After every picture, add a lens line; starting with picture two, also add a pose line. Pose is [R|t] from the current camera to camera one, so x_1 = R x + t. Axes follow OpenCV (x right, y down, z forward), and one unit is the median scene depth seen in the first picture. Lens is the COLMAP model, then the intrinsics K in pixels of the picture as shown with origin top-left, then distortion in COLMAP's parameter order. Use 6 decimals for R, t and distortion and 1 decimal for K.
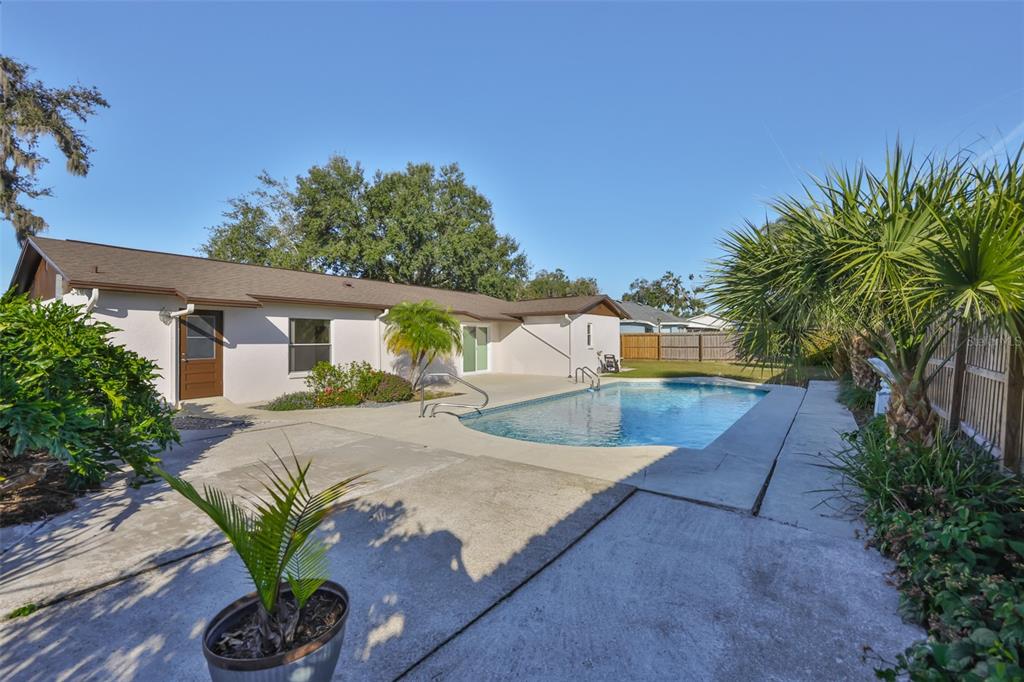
lens RADIAL K [[442.5, 0, 524.2], [0, 442.5, 334.4], [0, 0, 1]] dist [-0.002438, -0.000207]
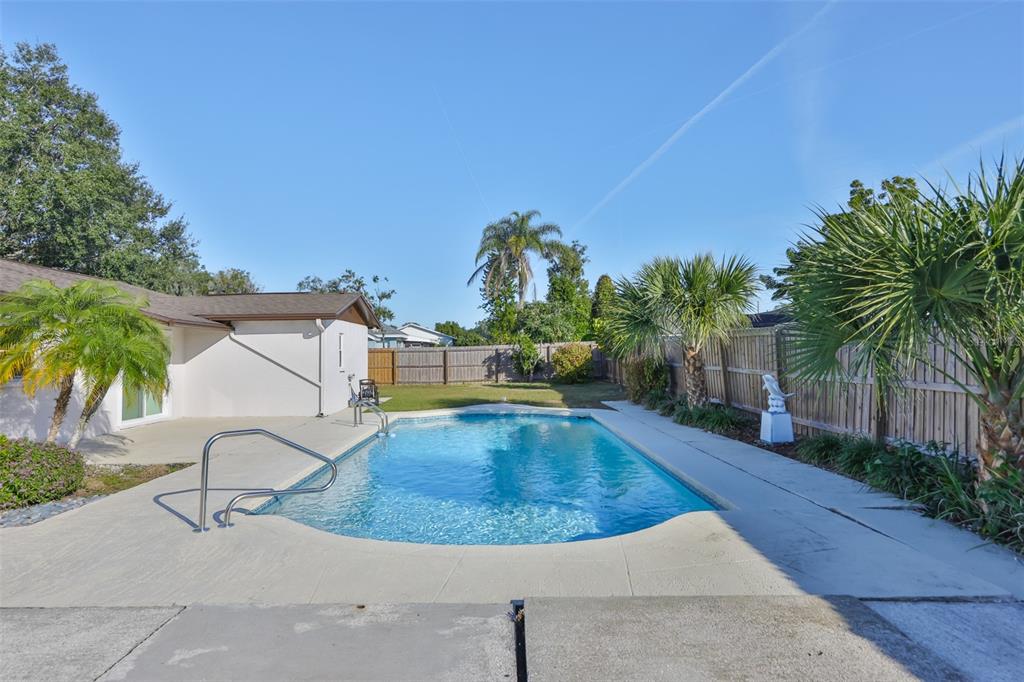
lens RADIAL K [[565.0, 0, 511.1], [0, 565.0, 323.7], [0, 0, 1]] dist [0.002042, -0.000144]
pose [[0.812991, 0.025915, 0.581699, -0.139403], [0.001753, 0.998896, -0.046951, 0.000531], [-0.582273, 0.039191, 0.812048, 0.145291]]
